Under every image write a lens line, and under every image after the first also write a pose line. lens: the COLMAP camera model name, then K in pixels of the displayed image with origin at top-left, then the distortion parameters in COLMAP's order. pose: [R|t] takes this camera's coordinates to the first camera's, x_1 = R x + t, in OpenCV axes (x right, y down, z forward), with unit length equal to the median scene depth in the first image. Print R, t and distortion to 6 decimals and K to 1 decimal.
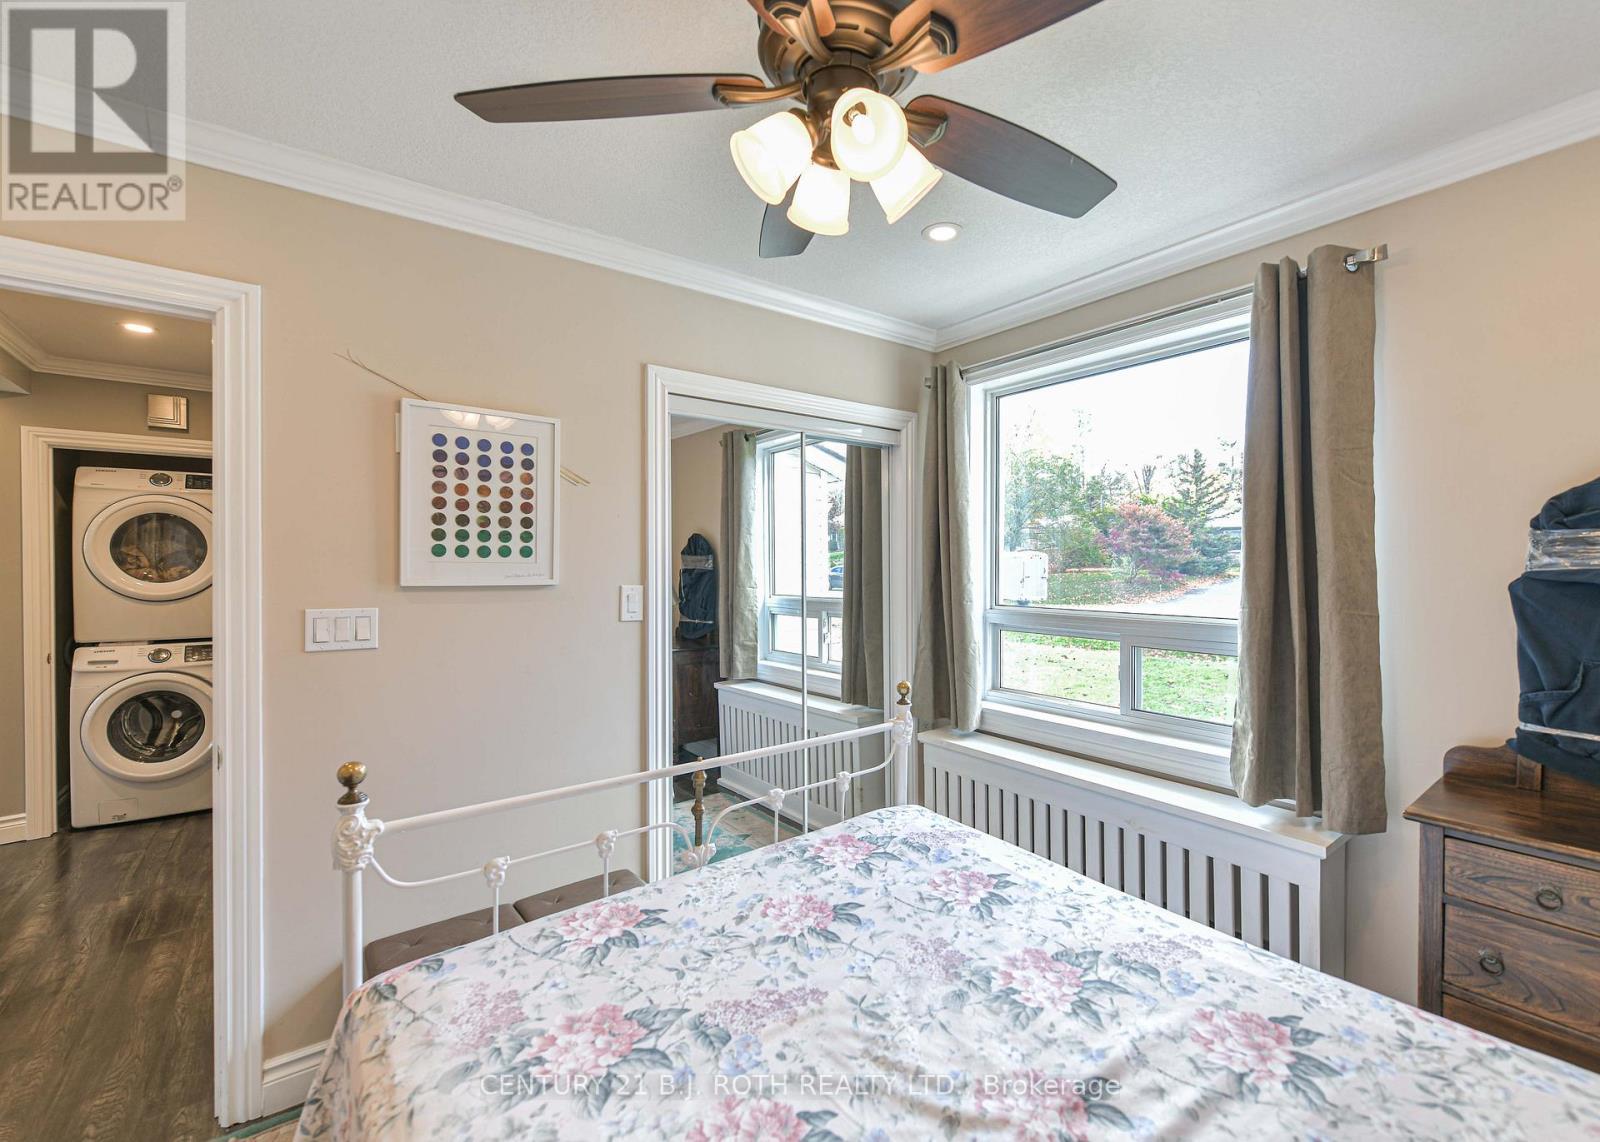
lens RADIAL K [[682.7, 0, 800.0], [0, 682.7, 571.0], [0, 0, 1]] dist [0.000953, -0.000112]
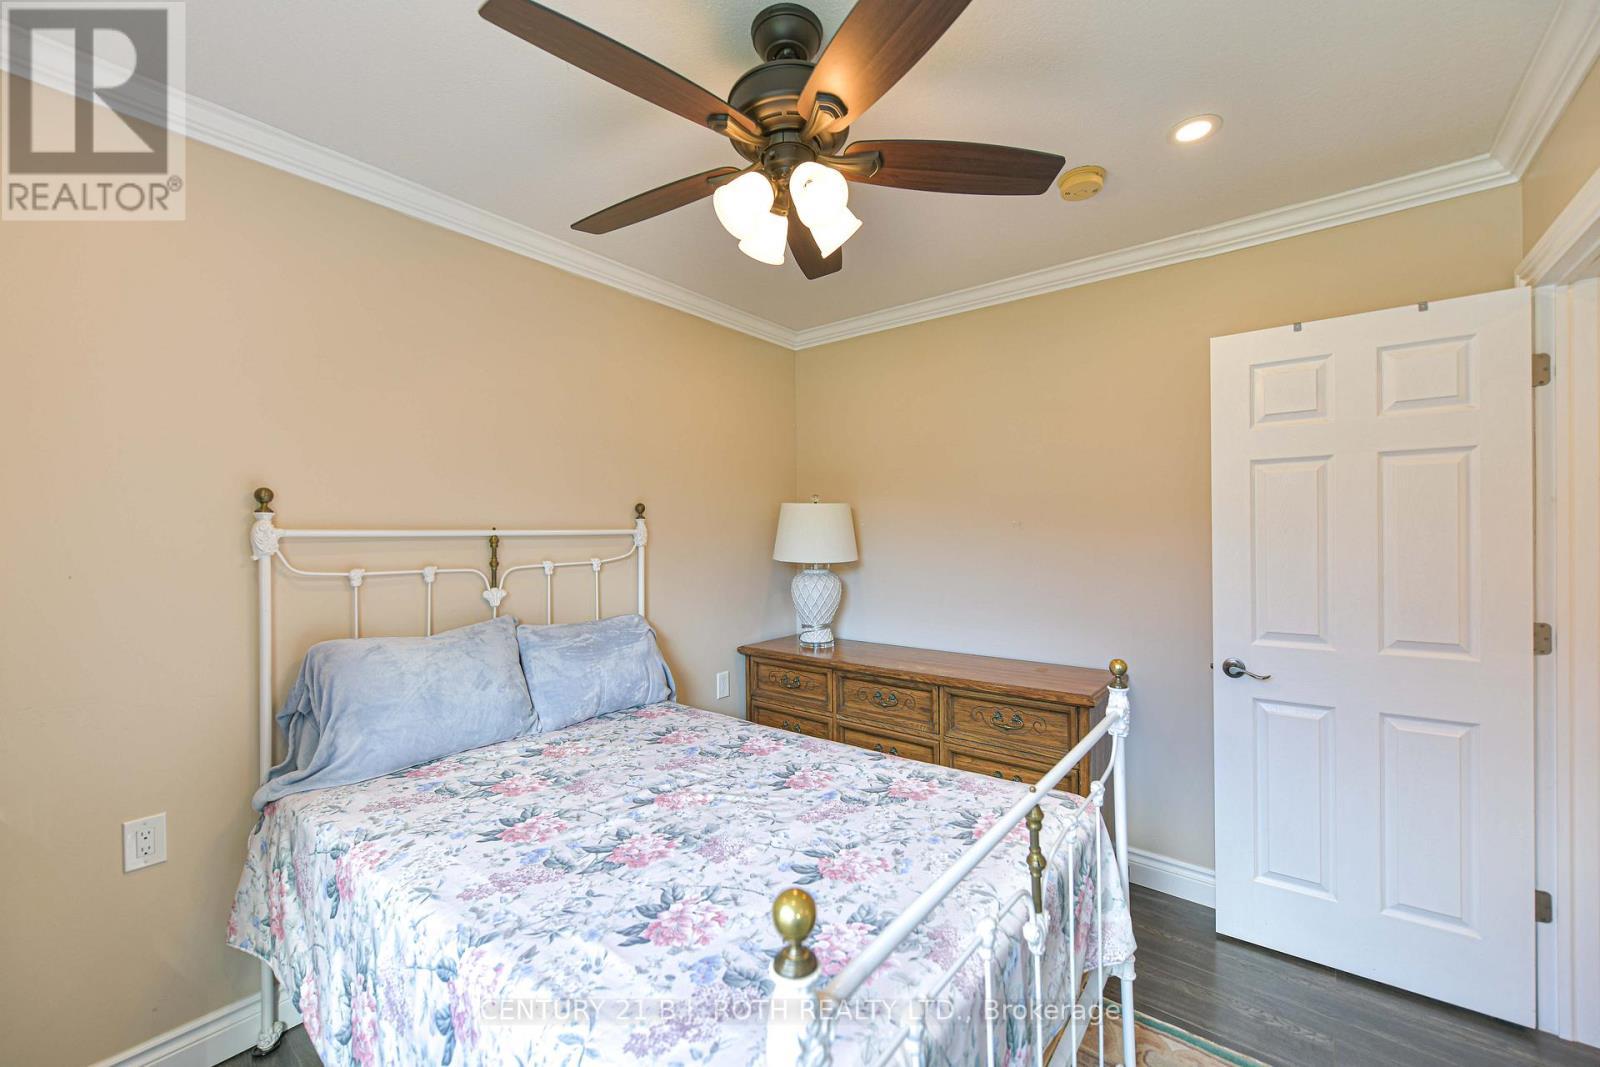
lens RADIAL K [[636.3, 0, 800.0], [0, 636.3, 533.5], [0, 0, 1]] dist [0.000310, -0.000025]
pose [[-0.958702, 0.008072, -0.284297, 0.367164], [0.005711, 0.999942, 0.009130, -0.013367], [0.284354, 0.007129, -0.958693, 2.027746]]
